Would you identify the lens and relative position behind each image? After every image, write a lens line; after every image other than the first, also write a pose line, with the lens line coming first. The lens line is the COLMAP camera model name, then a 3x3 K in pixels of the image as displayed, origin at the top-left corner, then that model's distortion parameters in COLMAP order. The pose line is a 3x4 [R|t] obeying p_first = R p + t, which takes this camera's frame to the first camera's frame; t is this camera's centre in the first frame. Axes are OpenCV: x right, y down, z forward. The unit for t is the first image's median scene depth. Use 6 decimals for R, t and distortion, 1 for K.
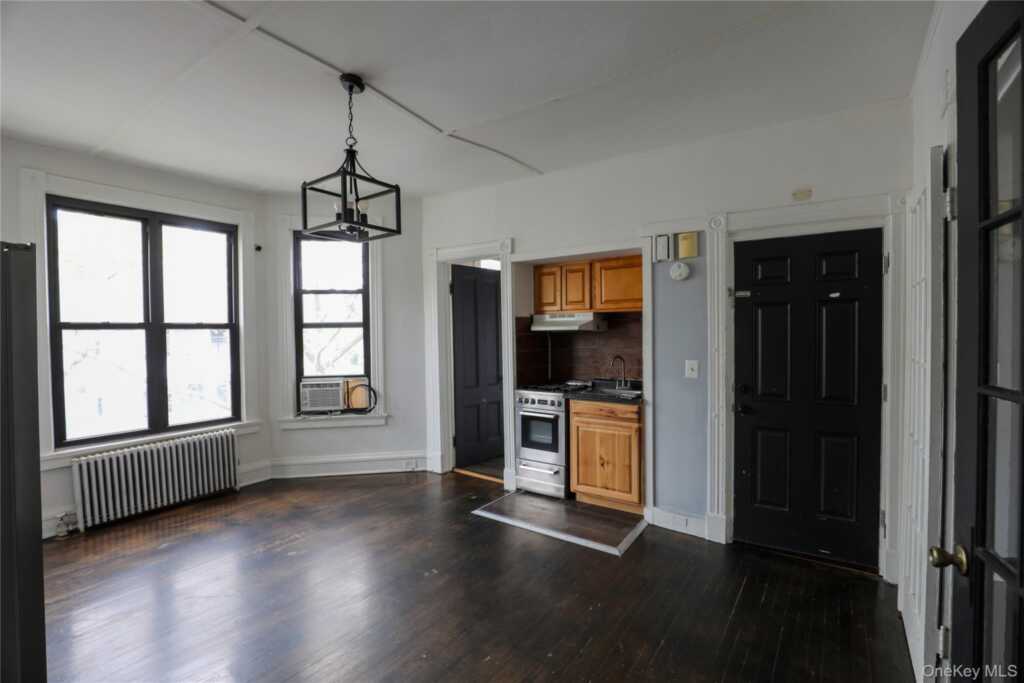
lens RADIAL K [[472.3, 0, 509.3], [0, 472.3, 346.0], [0, 0, 1]] dist [-0.026060, 0.000464]
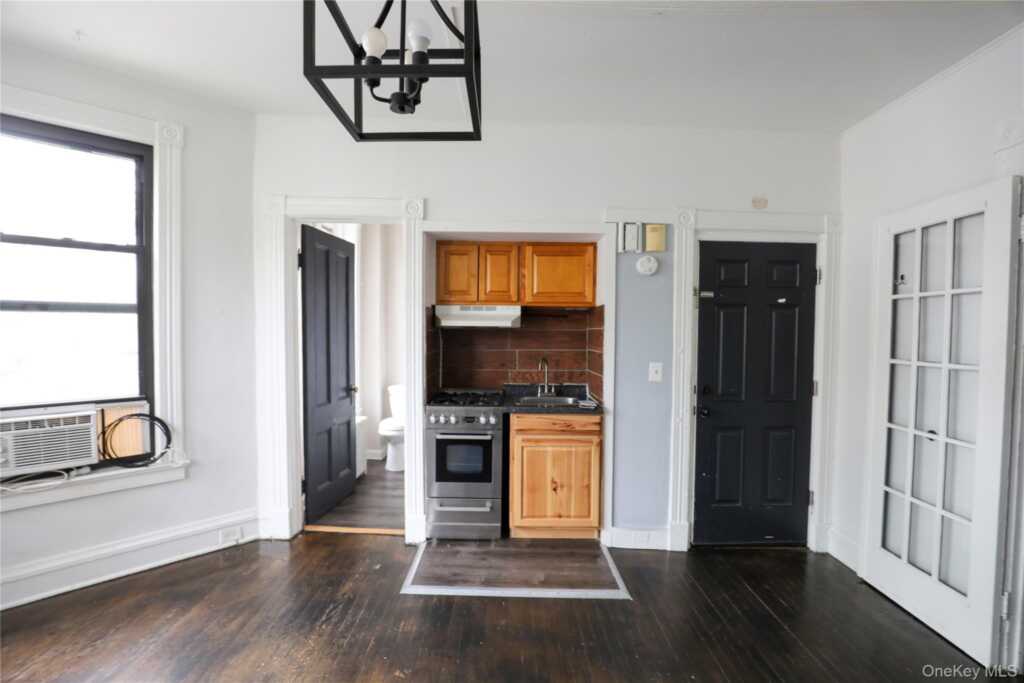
lens RADIAL K [[472.3, 0, 509.3], [0, 472.3, 346.0], [0, 0, 1]] dist [-0.026060, 0.000464]
pose [[0.814836, -0.003008, 0.579684, -0.330754], [-0.003285, 0.999947, 0.009807, -0.008854], [-0.579682, -0.009896, 0.814782, 0.349975]]
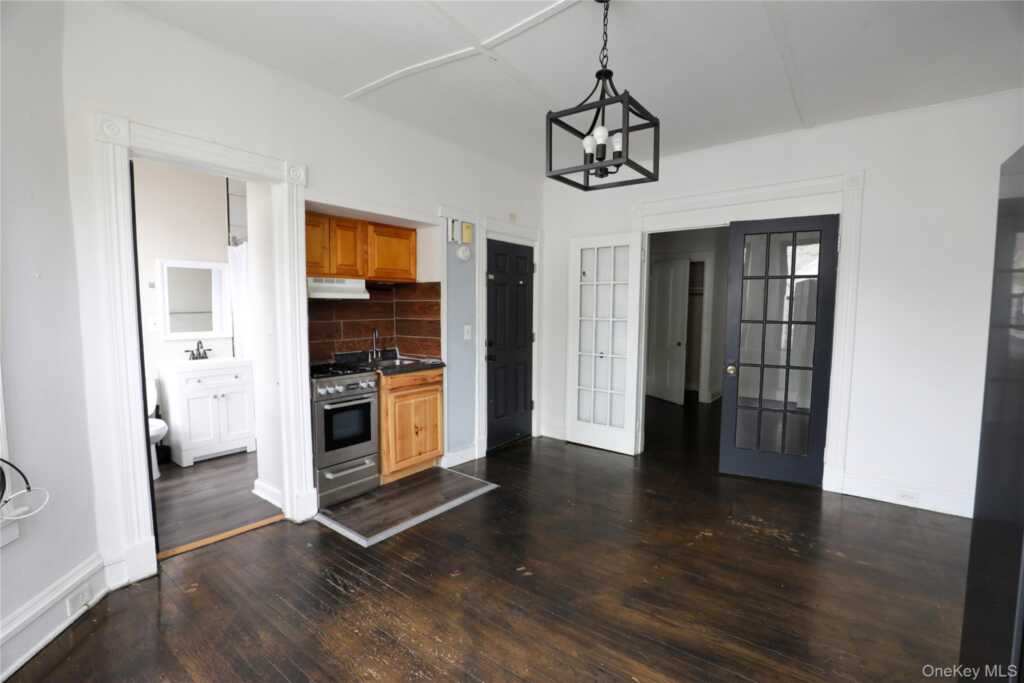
lens RADIAL K [[470.7, 0, 512.0], [0, 470.7, 341.5], [0, 0, 1]] dist [-0.023565, 0.000215]
pose [[0.029777, -0.073332, 0.996863, -0.747552], [0.014652, 0.997230, 0.072921, -0.014711], [-0.999449, 0.012434, 0.030769, 0.719248]]
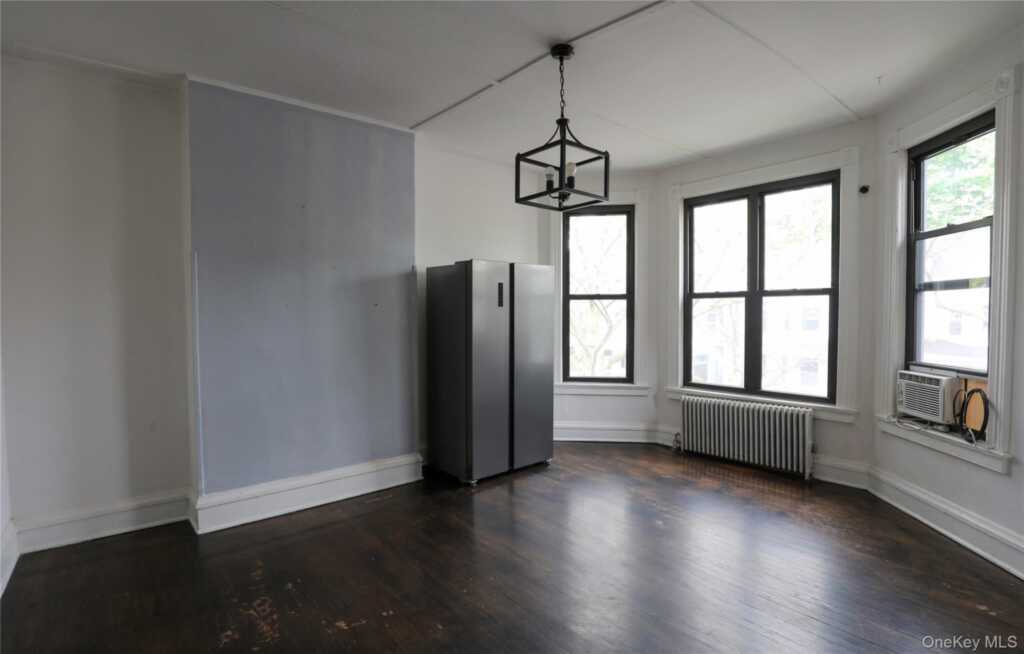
lens RADIAL K [[463.7, 0, 514.9], [0, 463.7, 318.8], [0, 0, 1]] dist [-0.001706, -0.000253]
pose [[-0.193782, 0.036579, -0.980362, 0.398670], [-0.007714, 0.999217, 0.038807, -0.023086], [0.981014, 0.015082, -0.193348, 0.689749]]
